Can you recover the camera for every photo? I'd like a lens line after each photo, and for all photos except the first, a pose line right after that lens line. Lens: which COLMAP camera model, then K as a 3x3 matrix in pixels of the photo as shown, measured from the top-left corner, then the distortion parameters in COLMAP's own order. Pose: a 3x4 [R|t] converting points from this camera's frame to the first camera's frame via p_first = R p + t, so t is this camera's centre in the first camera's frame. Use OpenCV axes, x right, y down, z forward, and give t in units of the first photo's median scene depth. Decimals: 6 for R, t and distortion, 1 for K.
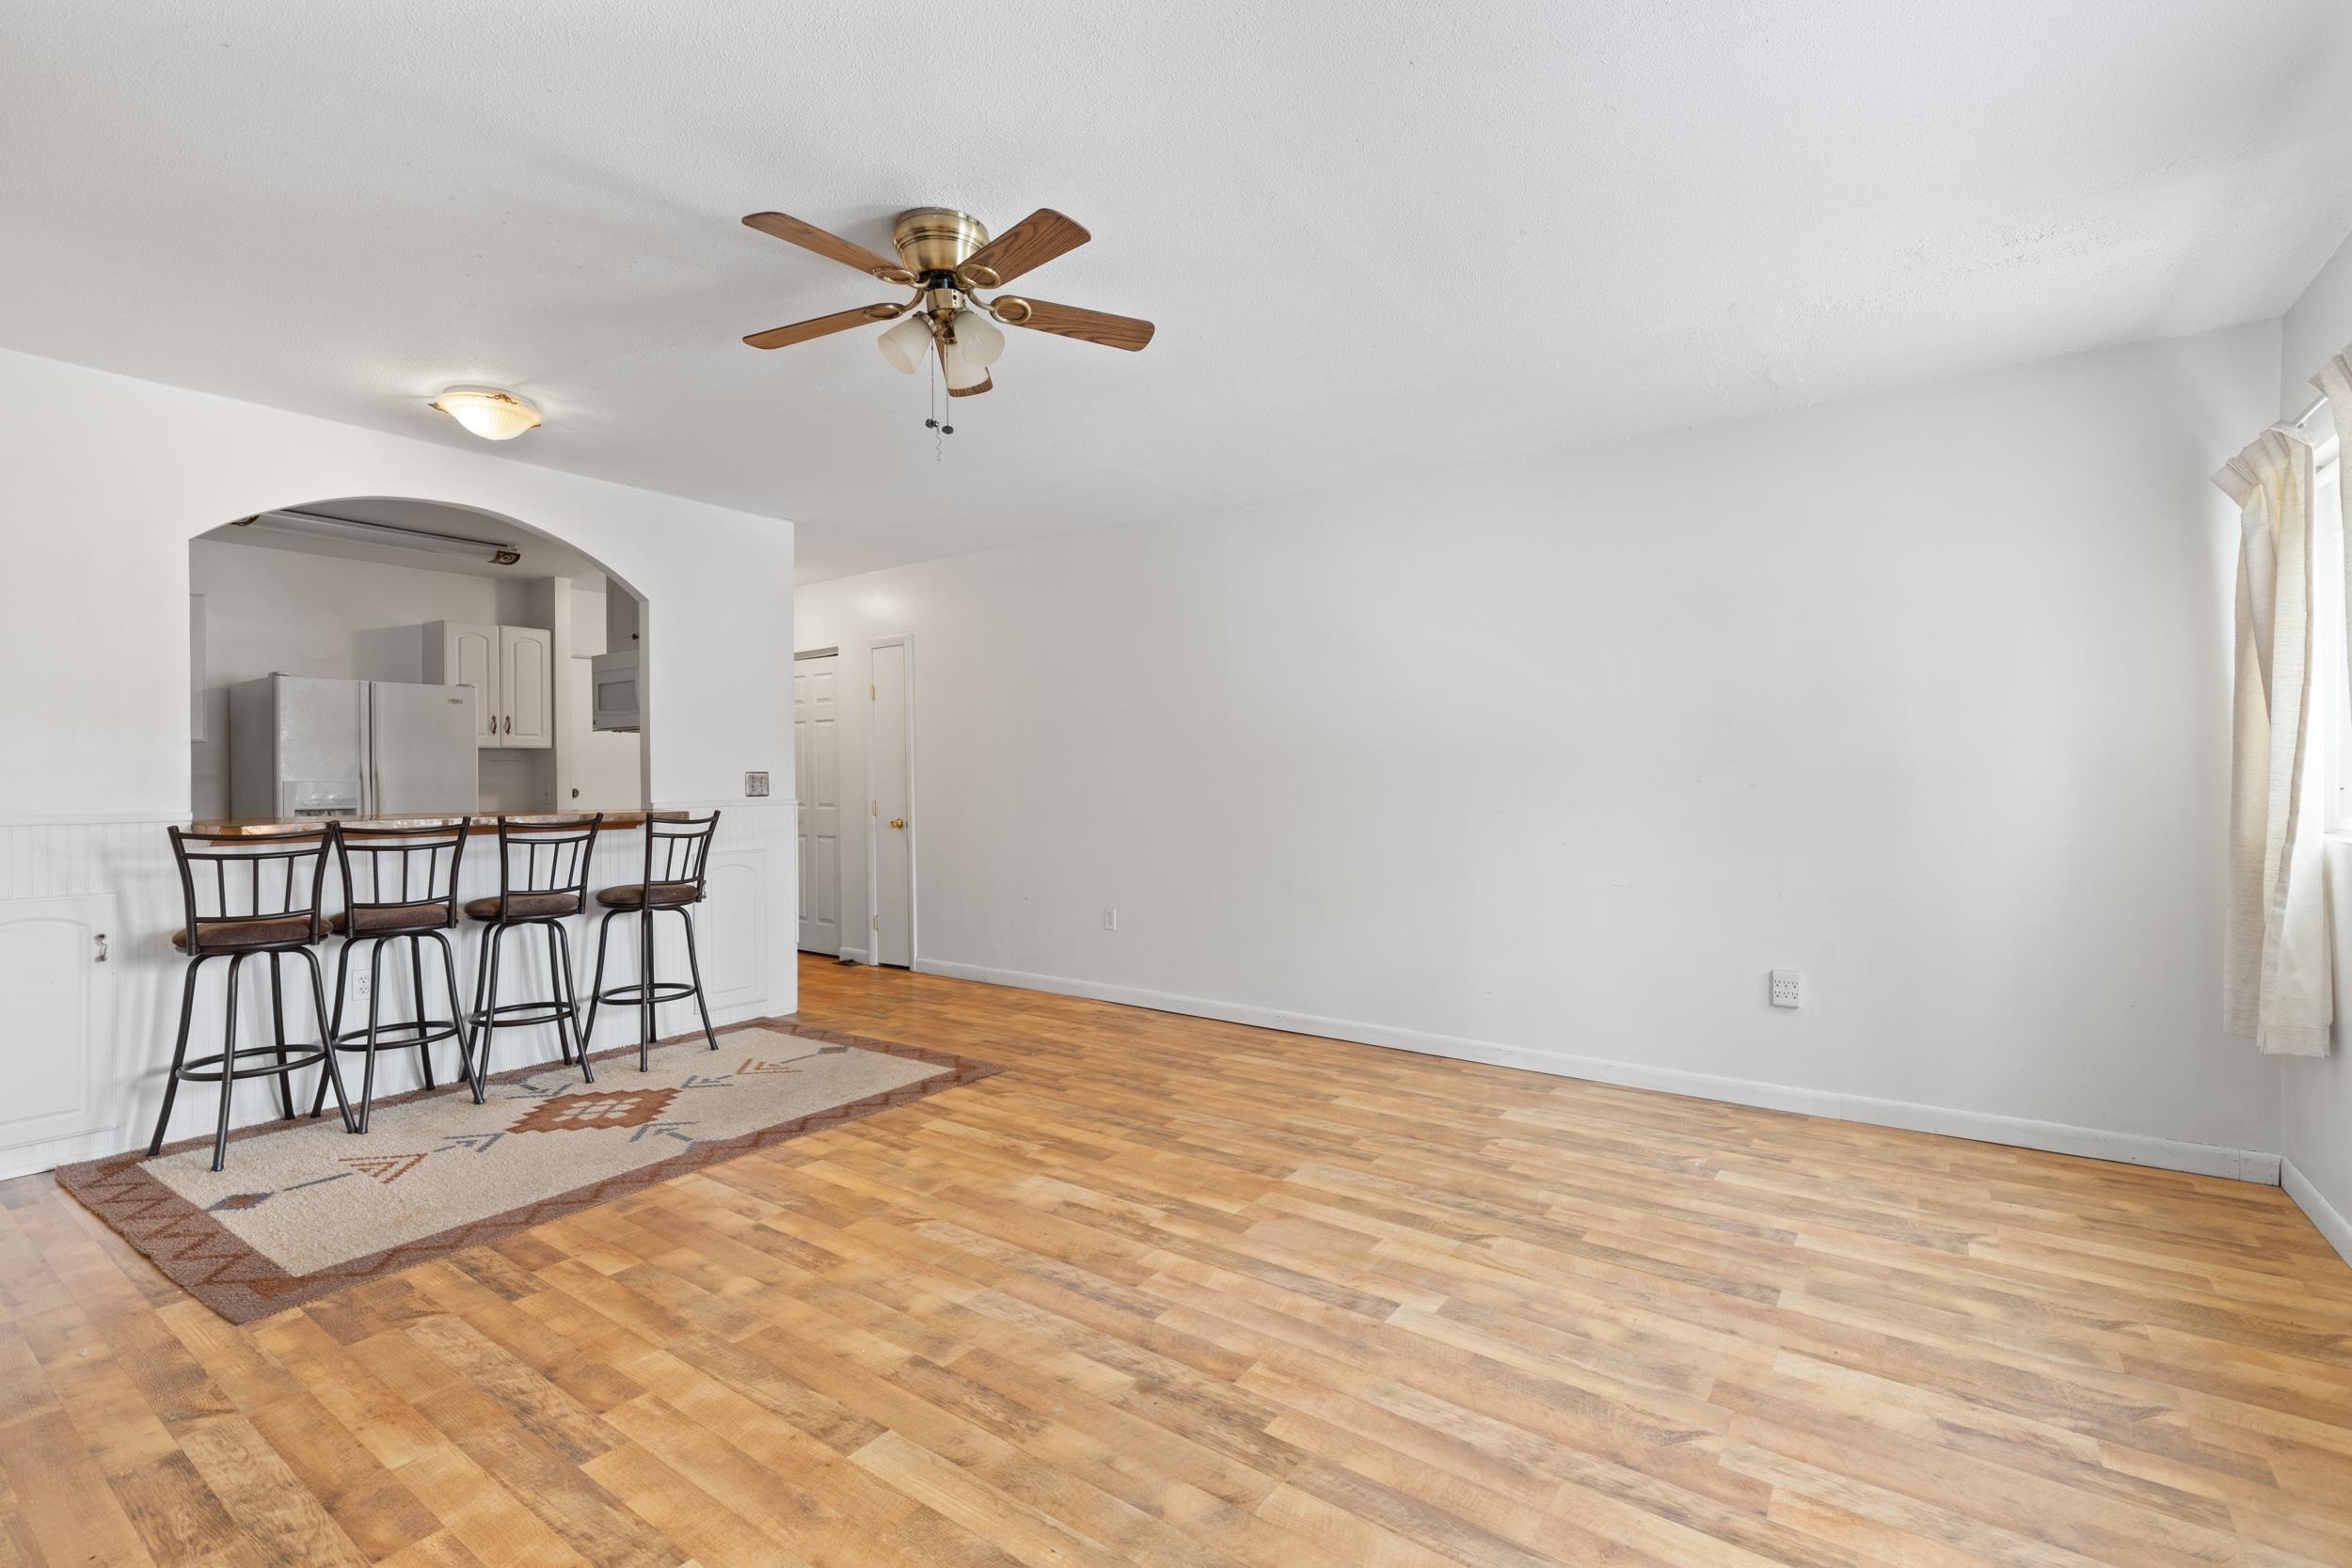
lens RADIAL K [[1060.7, 0, 1176.8], [0, 1060.7, 779.1], [0, 0, 1]] dist [0.007432, -0.000597]
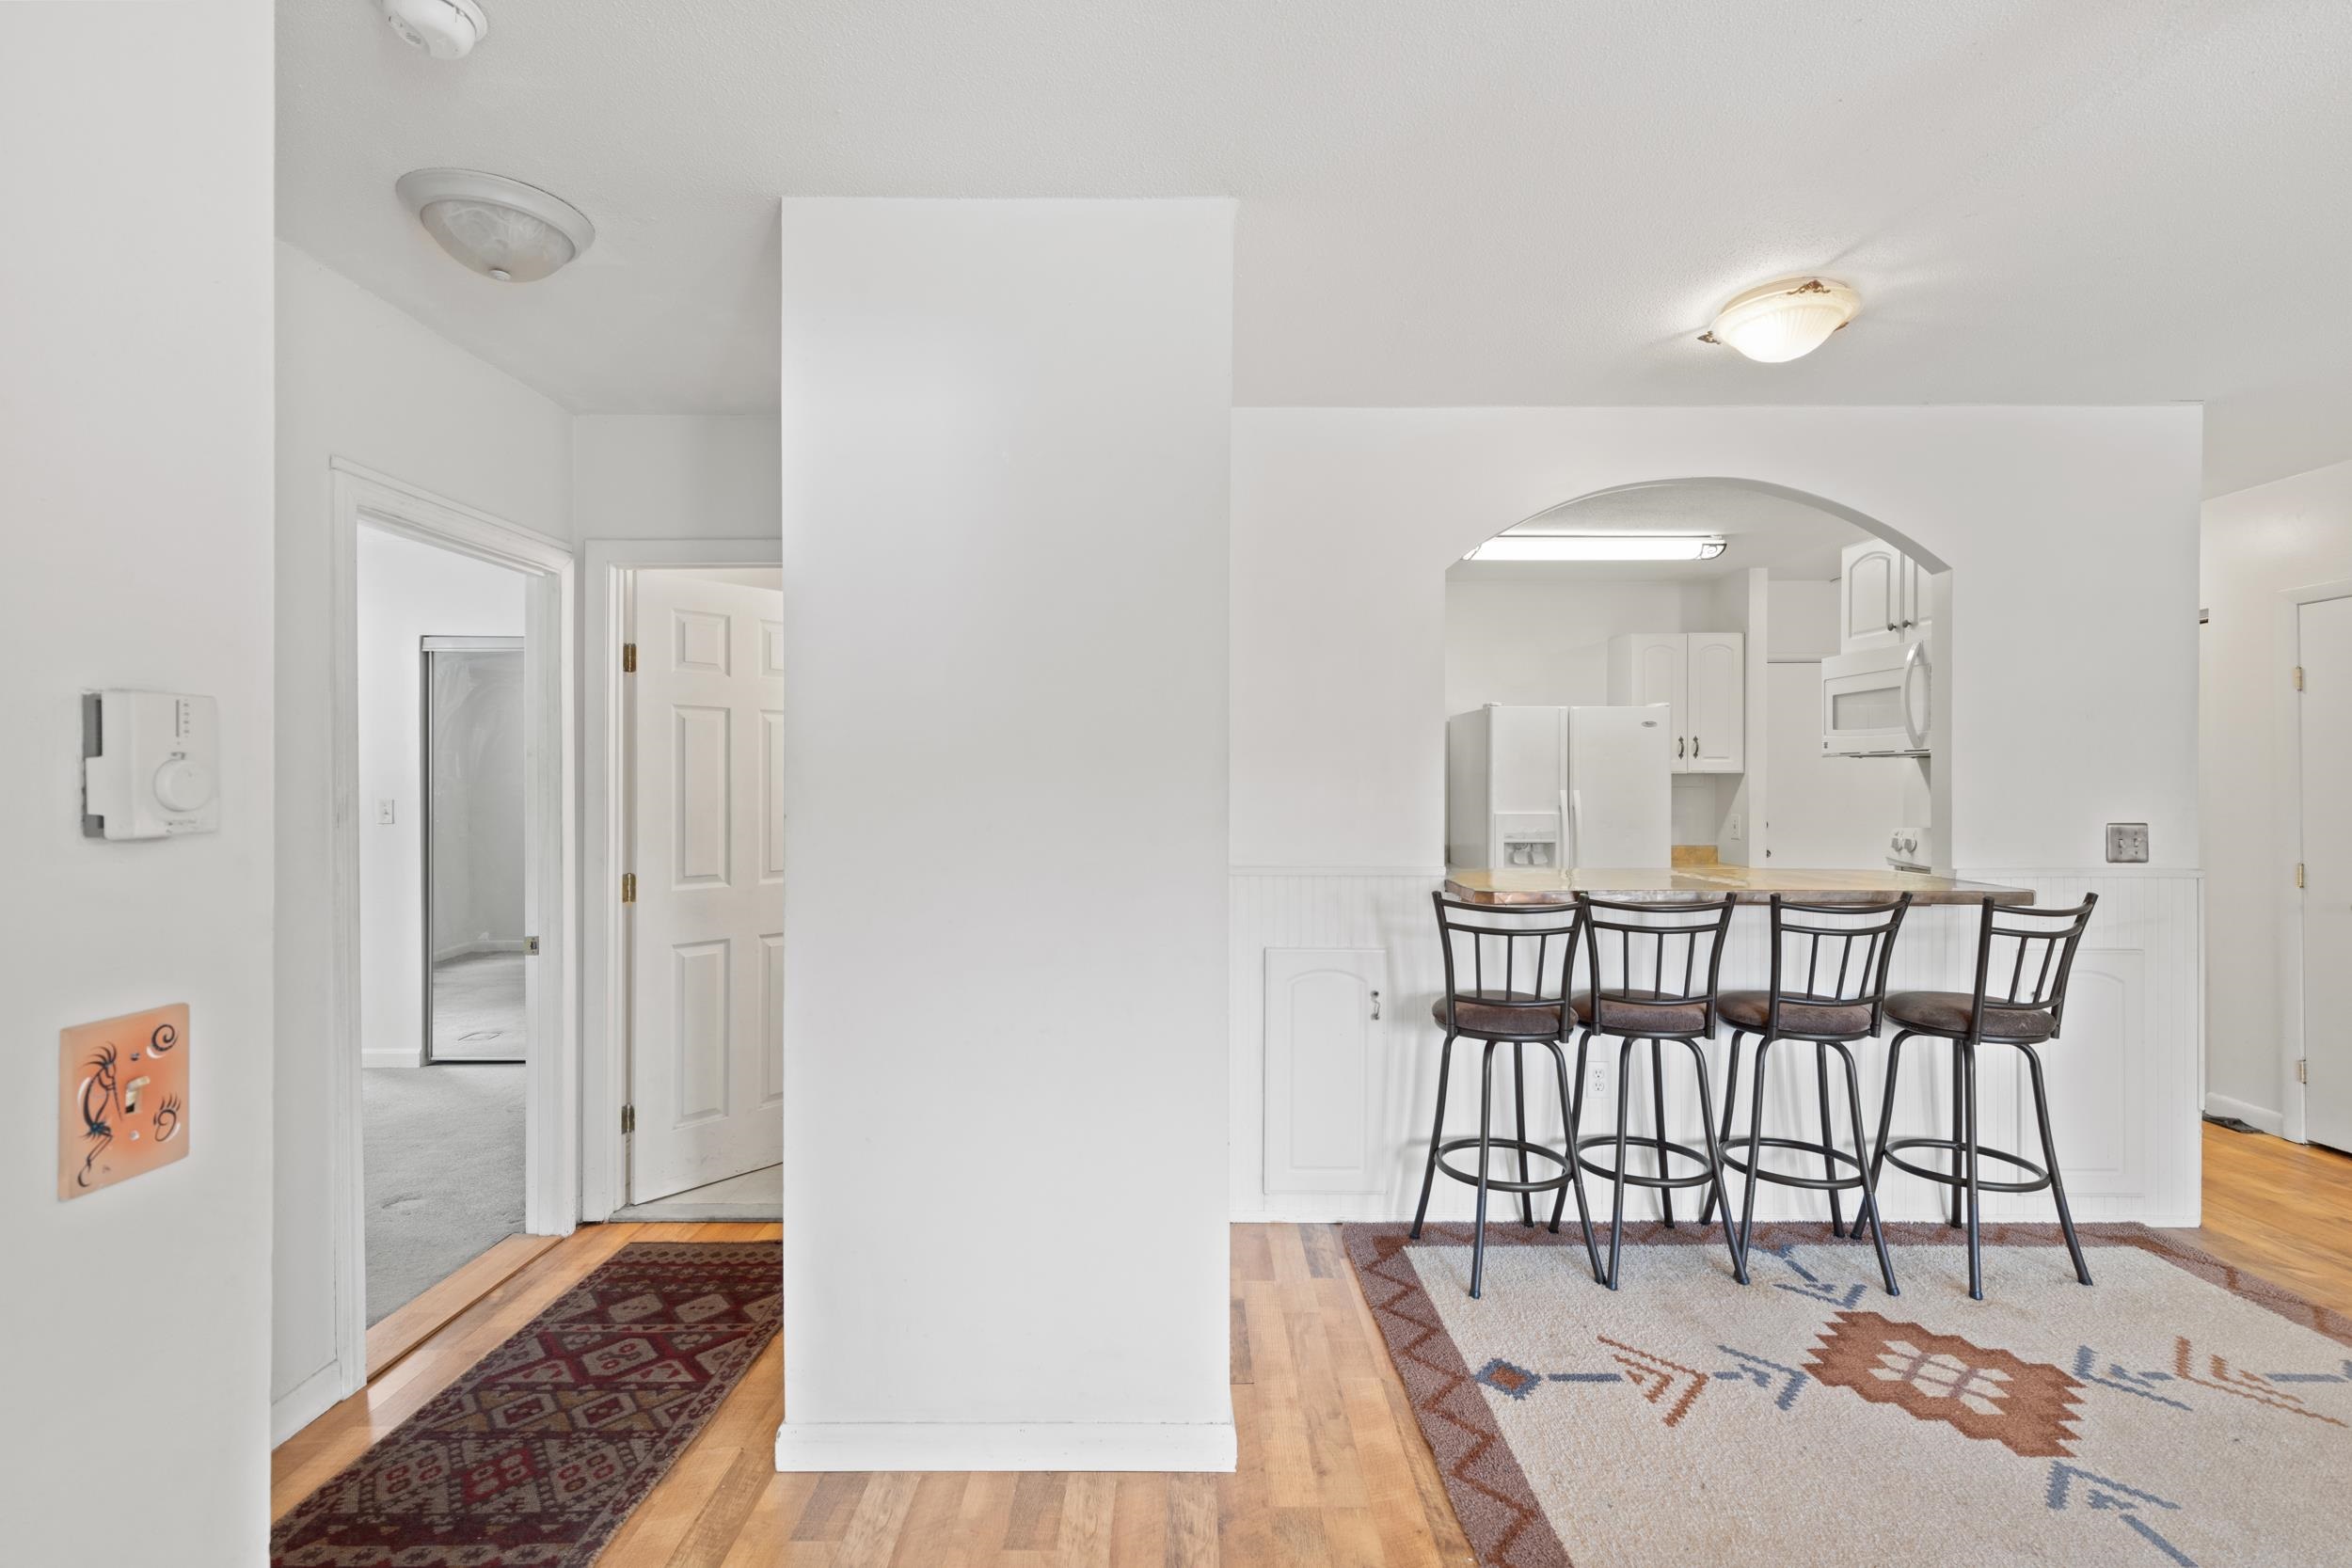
lens RADIAL K [[1060.7, 0, 1176.8], [0, 1060.7, 779.1], [0, 0, 1]] dist [0.007432, -0.000597]
pose [[0.583811, 0.006453, -0.811864, -0.332681], [-0.005010, 0.999978, 0.004346, -0.049979], [0.811874, 0.001530, 0.583830, 0.292472]]
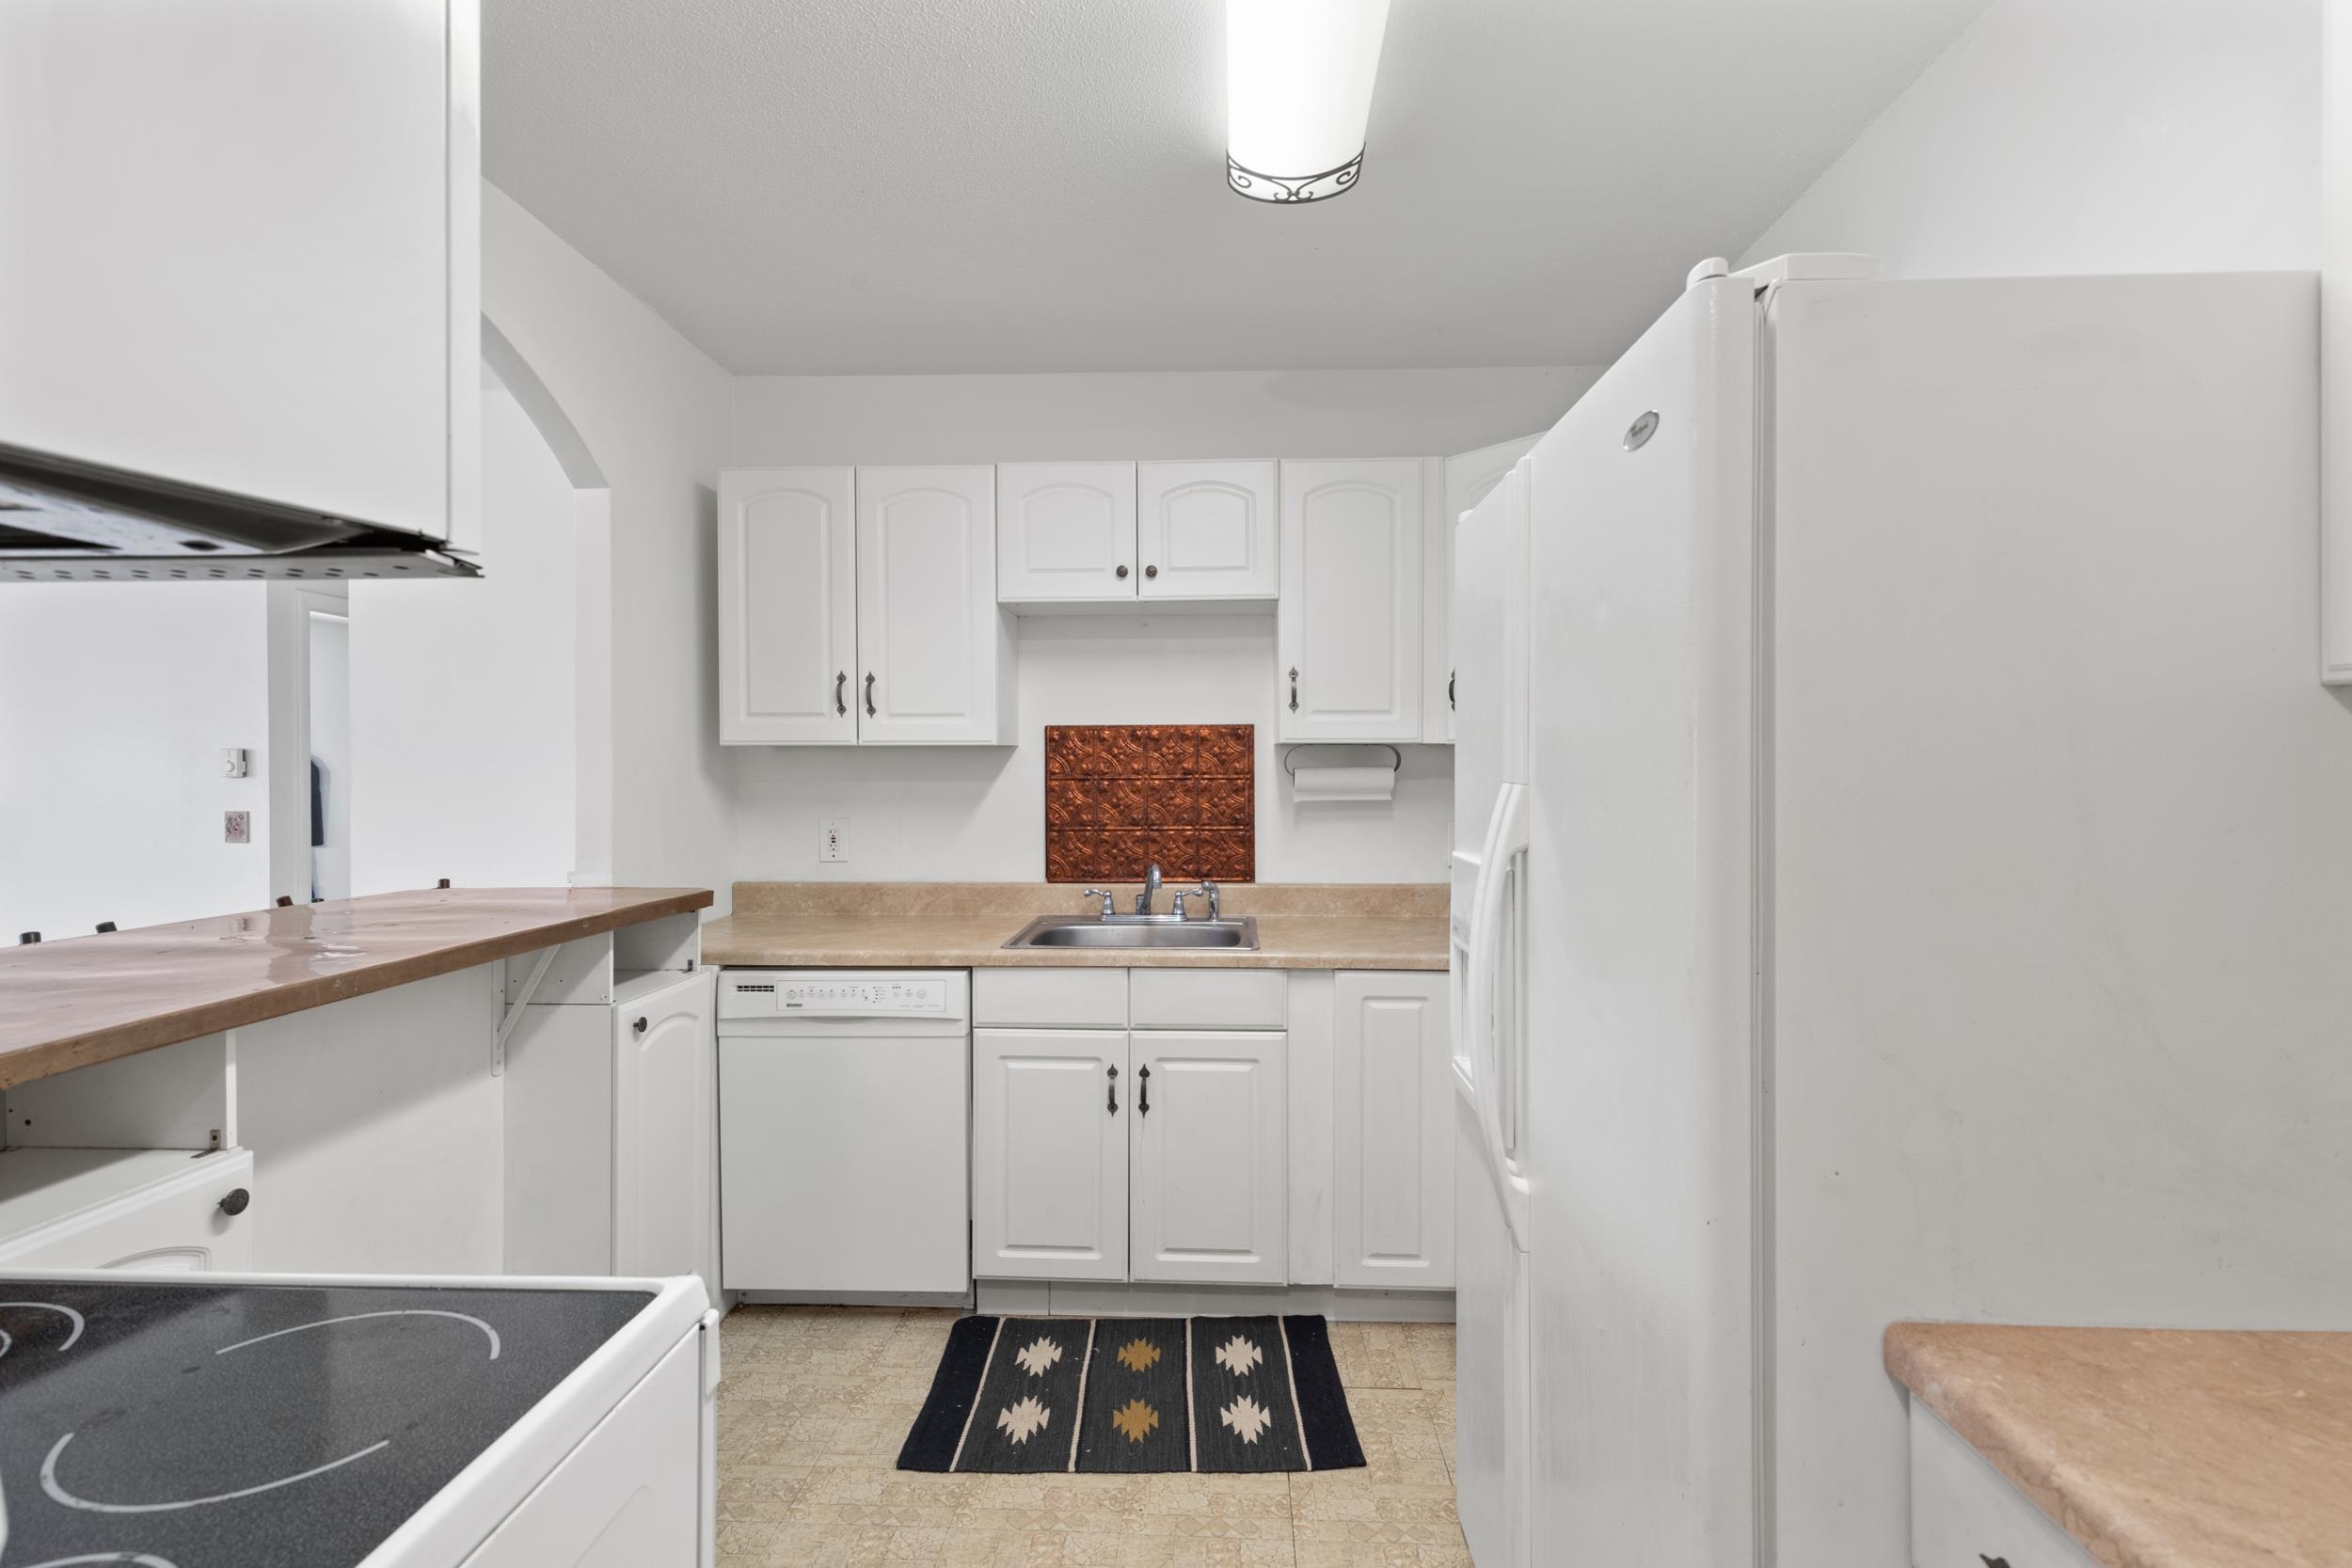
lens RADIAL K [[1065.1, 0, 1163.6], [0, 1065.1, 763.2], [0, 0, 1]] dist [0.010752, -0.001101]
pose [[-0.846855, 0.007035, -0.531777, -0.932144], [0.007775, 0.999969, 0.000847, -0.042412], [0.531767, -0.003417, -0.846884, 1.911334]]
